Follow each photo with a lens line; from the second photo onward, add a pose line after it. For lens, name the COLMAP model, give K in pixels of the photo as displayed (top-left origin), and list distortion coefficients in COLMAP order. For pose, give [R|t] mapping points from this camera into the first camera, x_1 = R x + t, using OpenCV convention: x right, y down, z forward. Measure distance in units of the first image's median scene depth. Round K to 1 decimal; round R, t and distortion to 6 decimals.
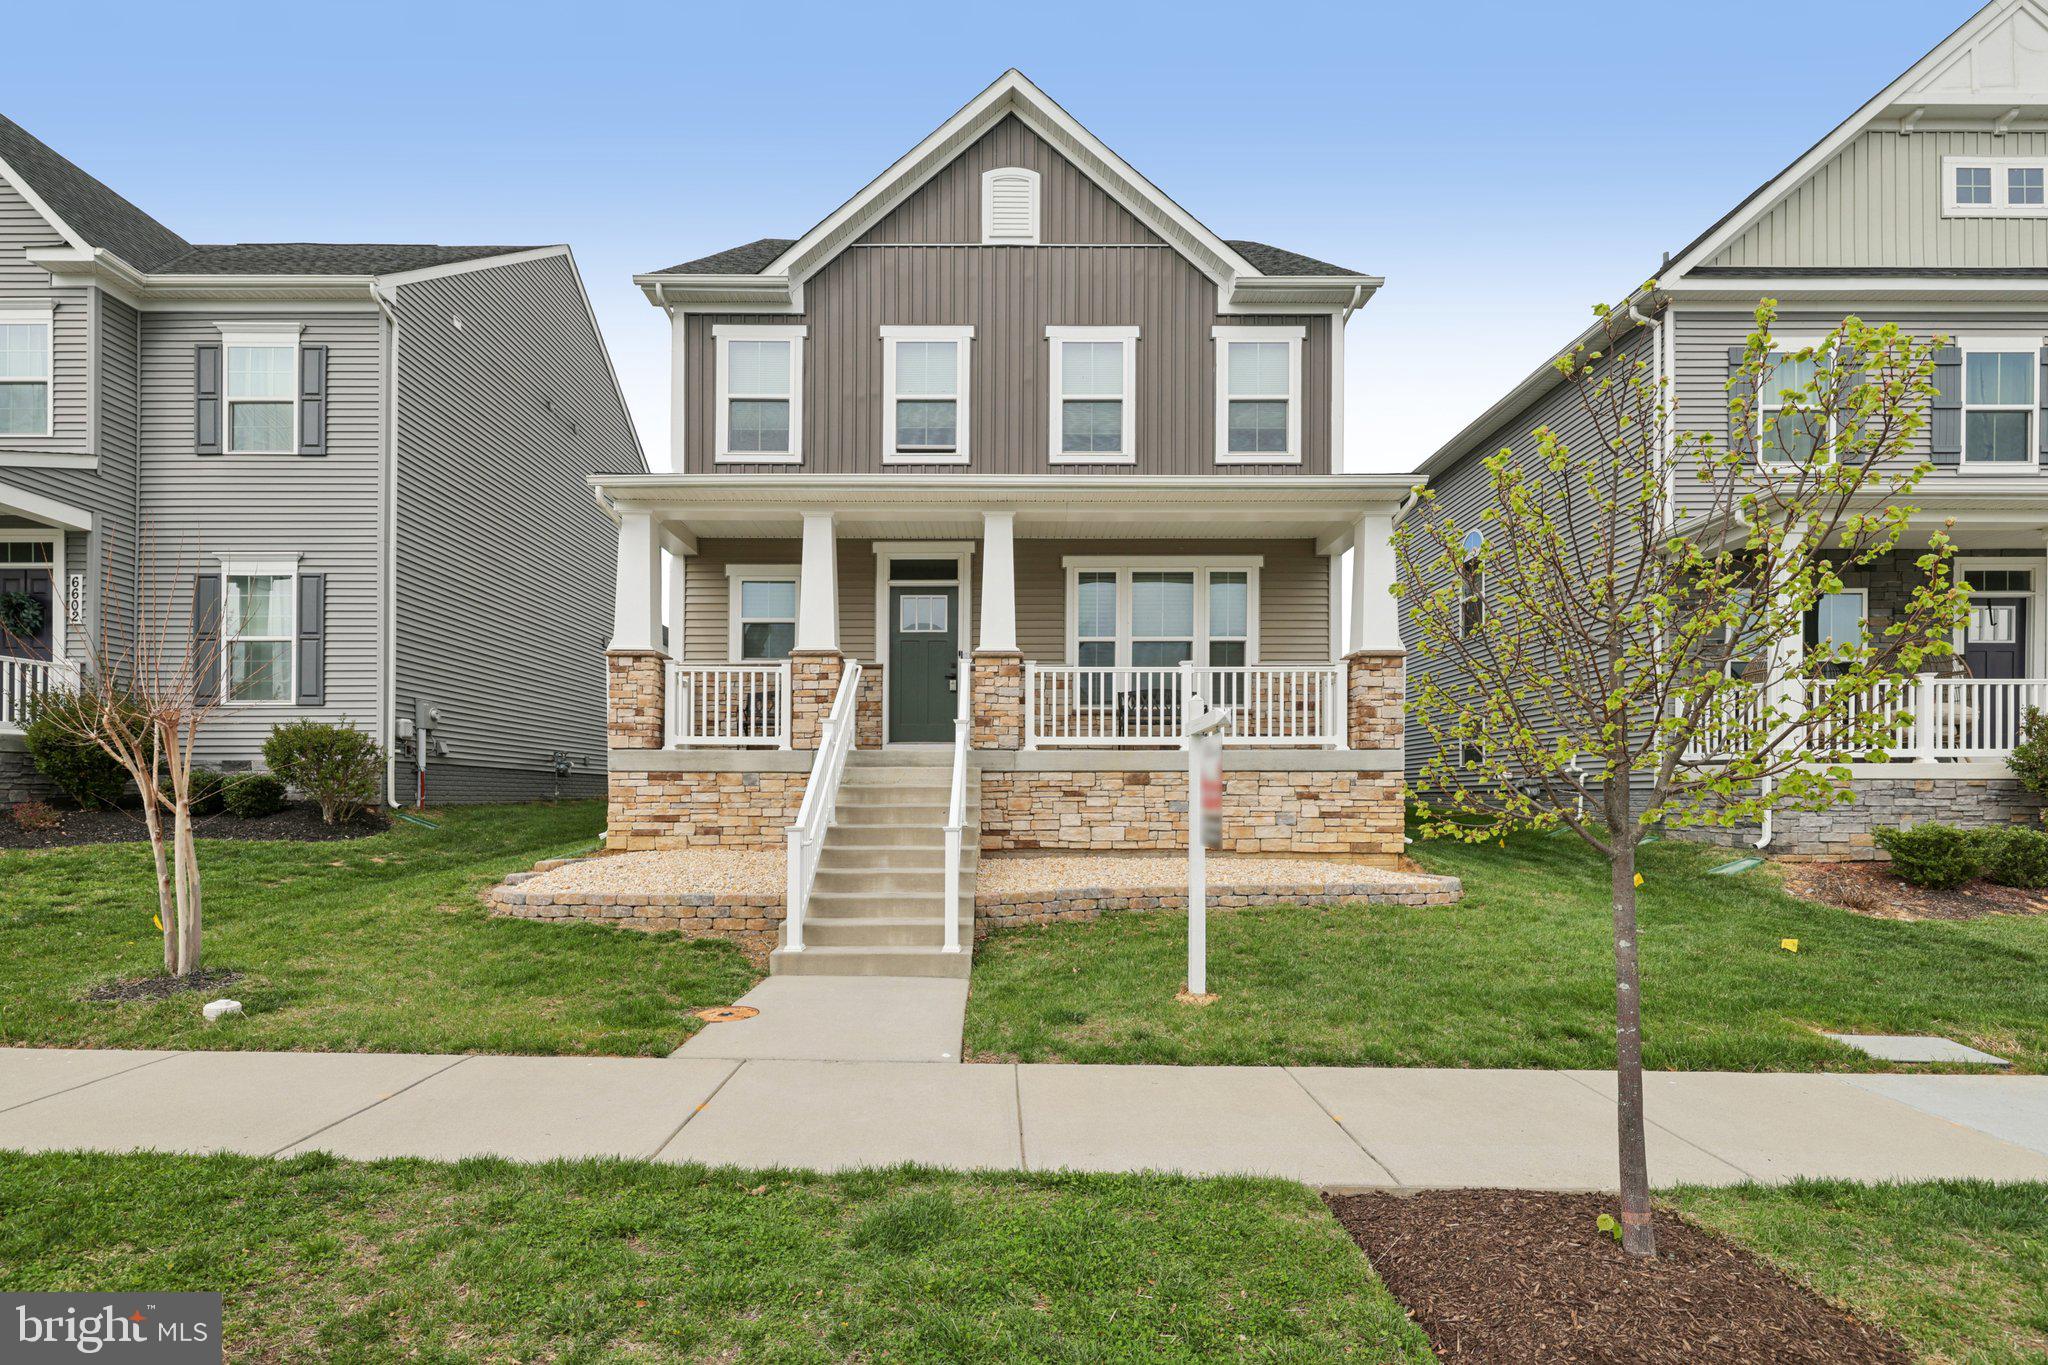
lens RADIAL K [[945.1, 0, 1033.3], [0, 945.1, 805.2], [0, 0, 1]] dist [0.000929, 0.000171]
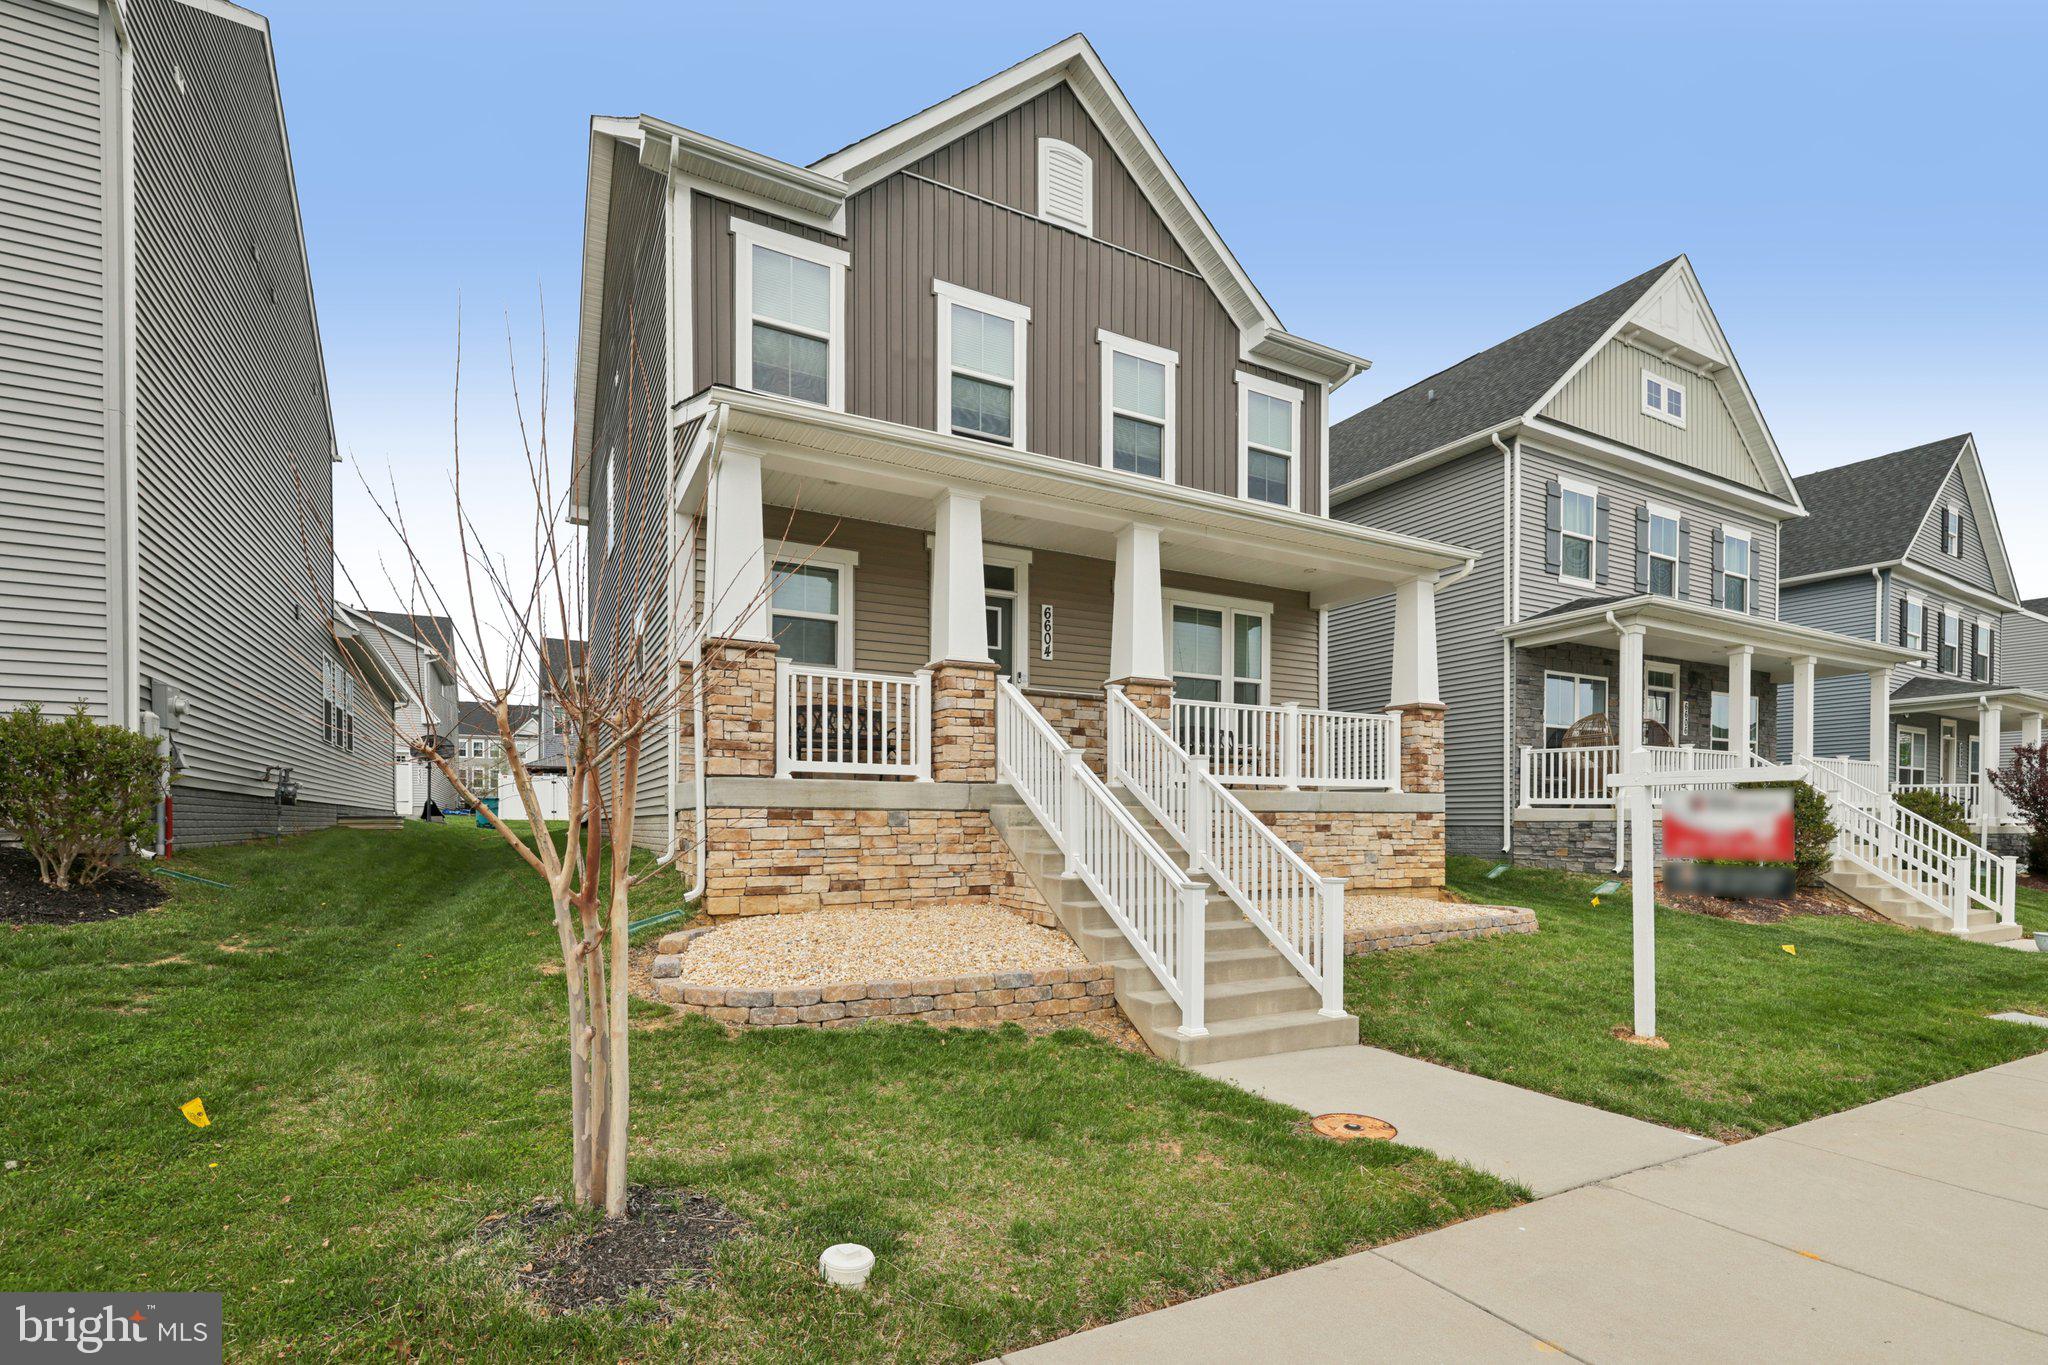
lens RADIAL K [[918.9, 0, 1021.8], [0, 918.9, 842.7], [0, 0, 1]] dist [-0.000043, -0.000338]
pose [[0.883687, -0.009371, 0.467984, -0.485356], [0.002343, 0.999876, 0.015598, -0.016321], [-0.468072, -0.012687, 0.883599, 0.233941]]
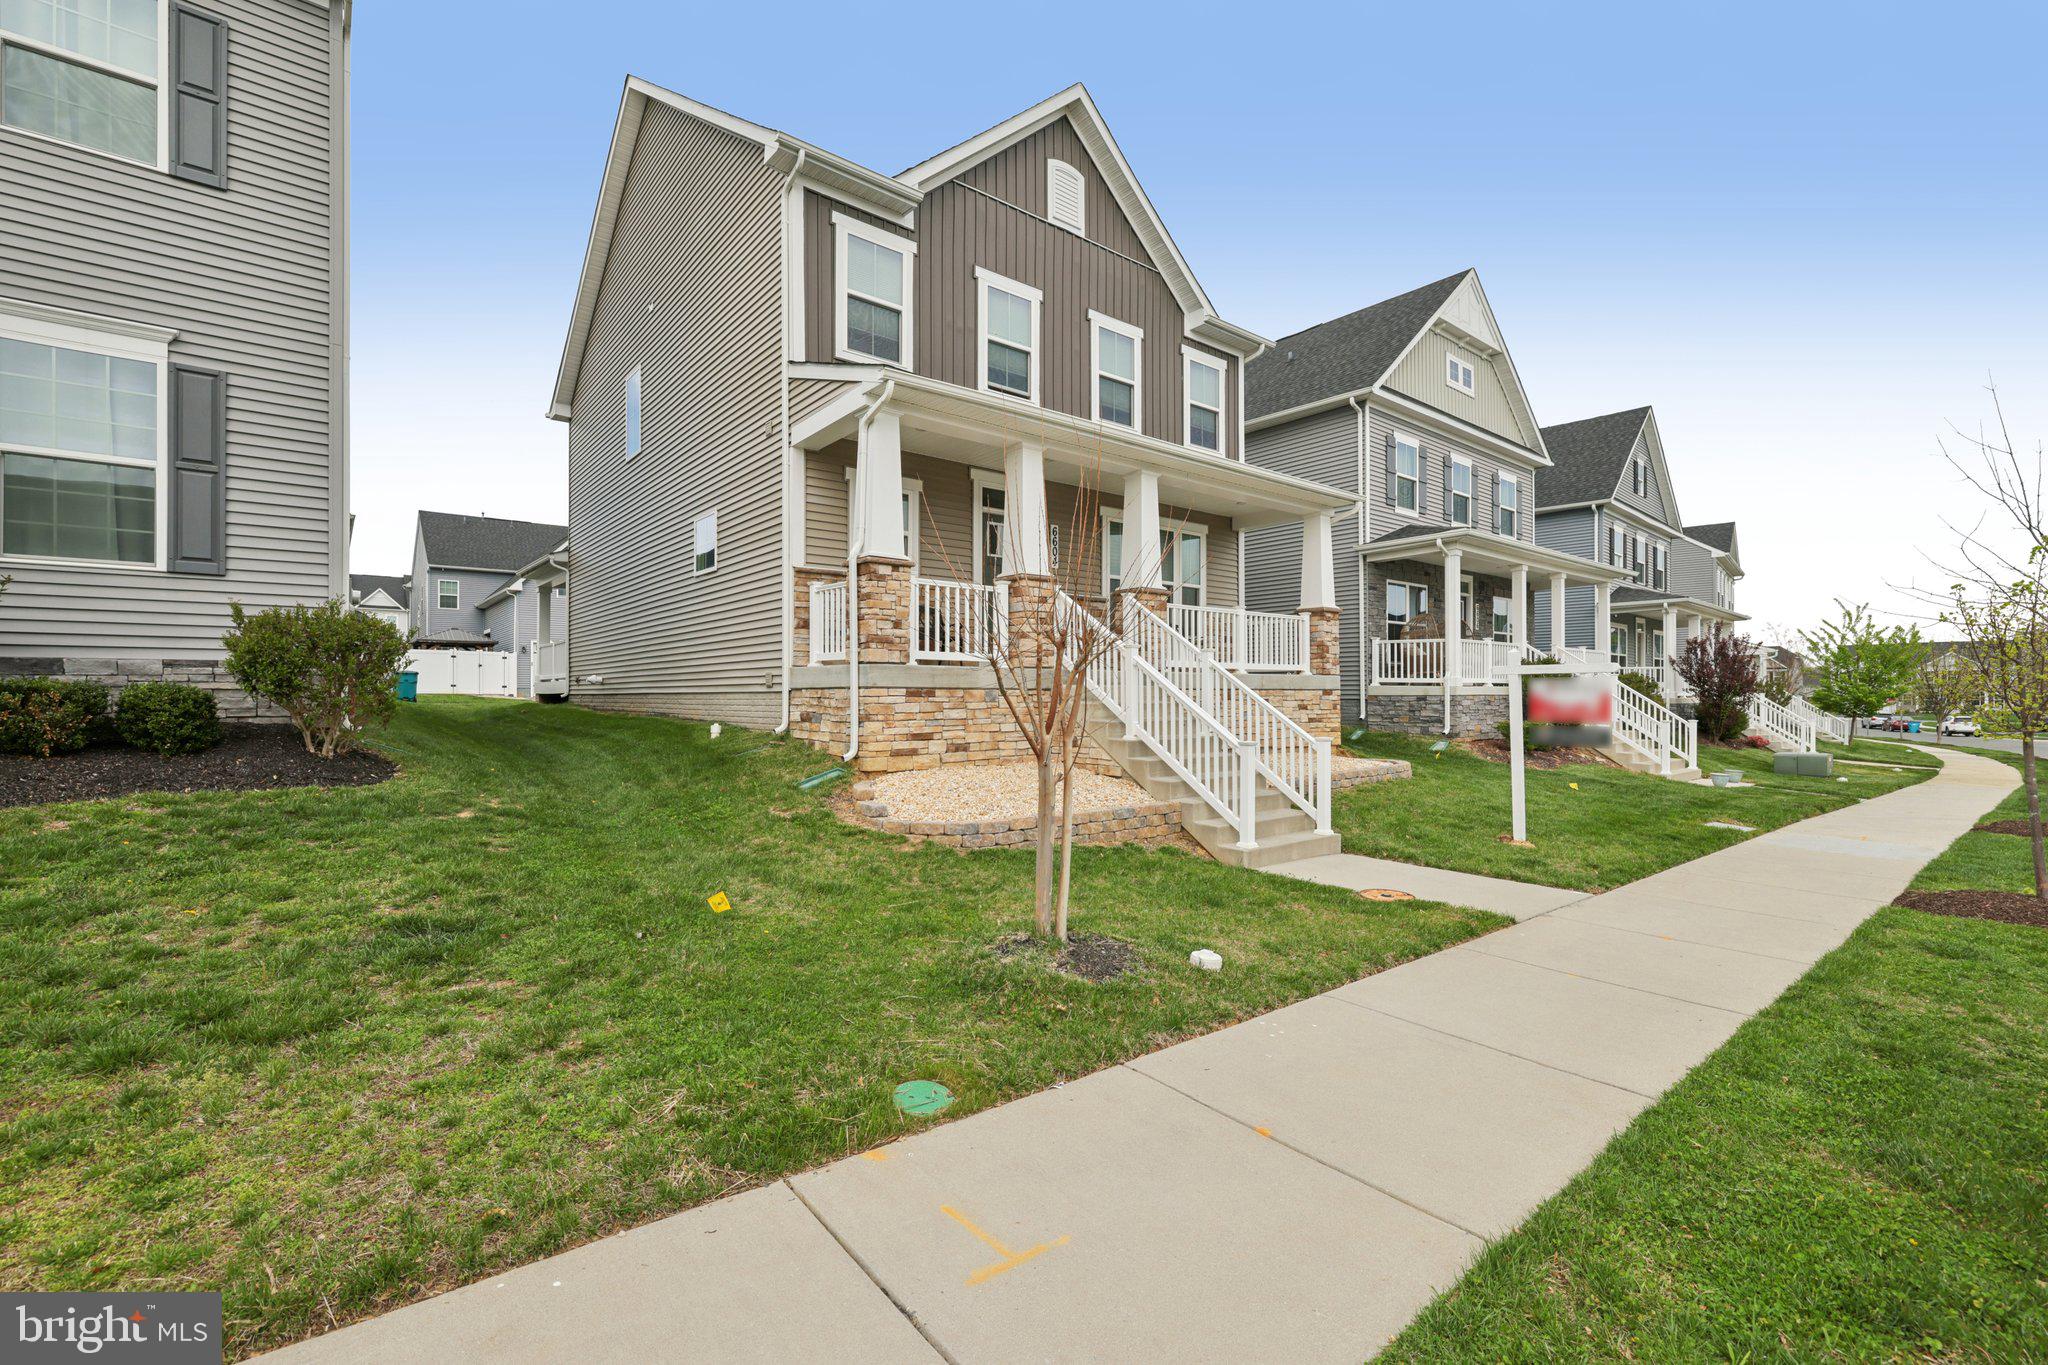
lens RADIAL K [[862.7, 0, 1018.3], [0, 862.7, 698.4], [0, 0, 1]] dist [-0.001735, -0.000030]
pose [[0.785560, -0.002589, 0.618781, -0.730875], [0.004233, 0.999990, -0.001189, -0.019899], [-0.618772, 0.003553, 0.785563, 0.213078]]
